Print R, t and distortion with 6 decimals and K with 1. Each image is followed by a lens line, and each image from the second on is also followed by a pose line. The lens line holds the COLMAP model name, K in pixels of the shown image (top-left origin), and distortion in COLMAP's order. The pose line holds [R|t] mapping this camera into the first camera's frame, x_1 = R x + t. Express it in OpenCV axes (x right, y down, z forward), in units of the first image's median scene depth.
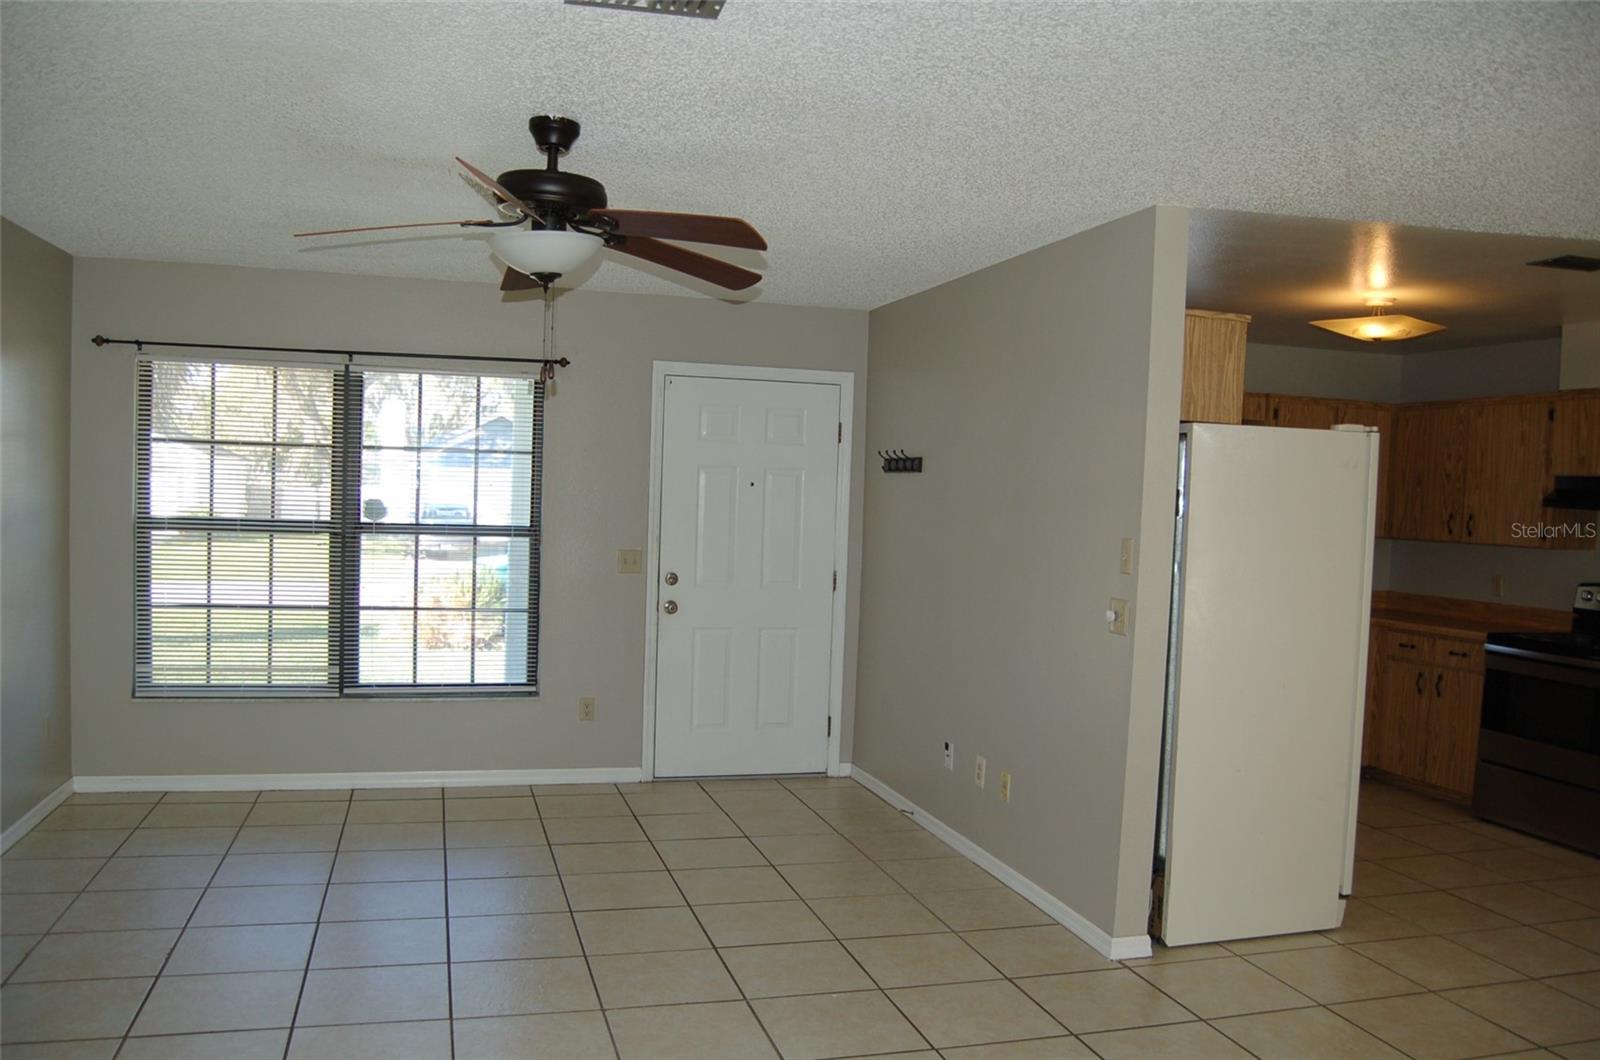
lens RADIAL K [[1254.8, 0, 790.3], [0, 1254.8, 558.7], [0, 0, 1]] dist [-0.100394, 0.047203]
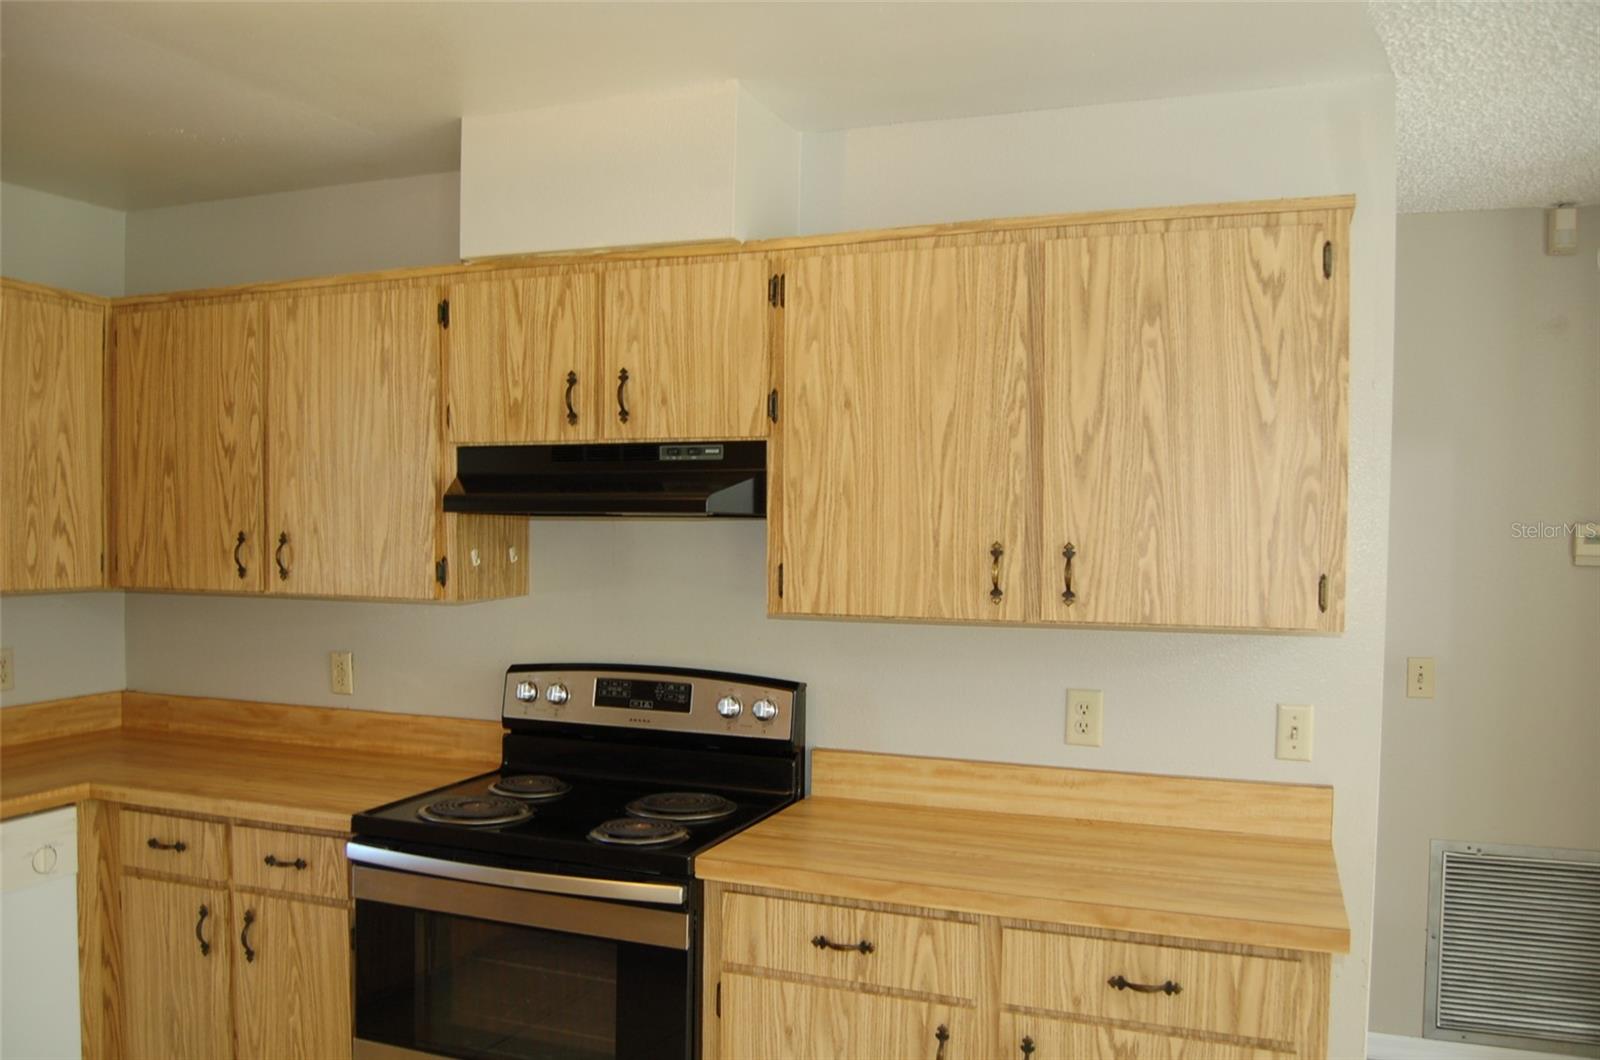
lens RADIAL K [[1254.8, 0, 790.3], [0, 1254.8, 558.7], [0, 0, 1]] dist [-0.100394, 0.047203]
pose [[0.600401, -0.058407, 0.797564, 0.309828], [0.058053, 0.997881, 0.029375, -0.030010], [-0.797589, 0.028664, 0.602519, 0.585806]]
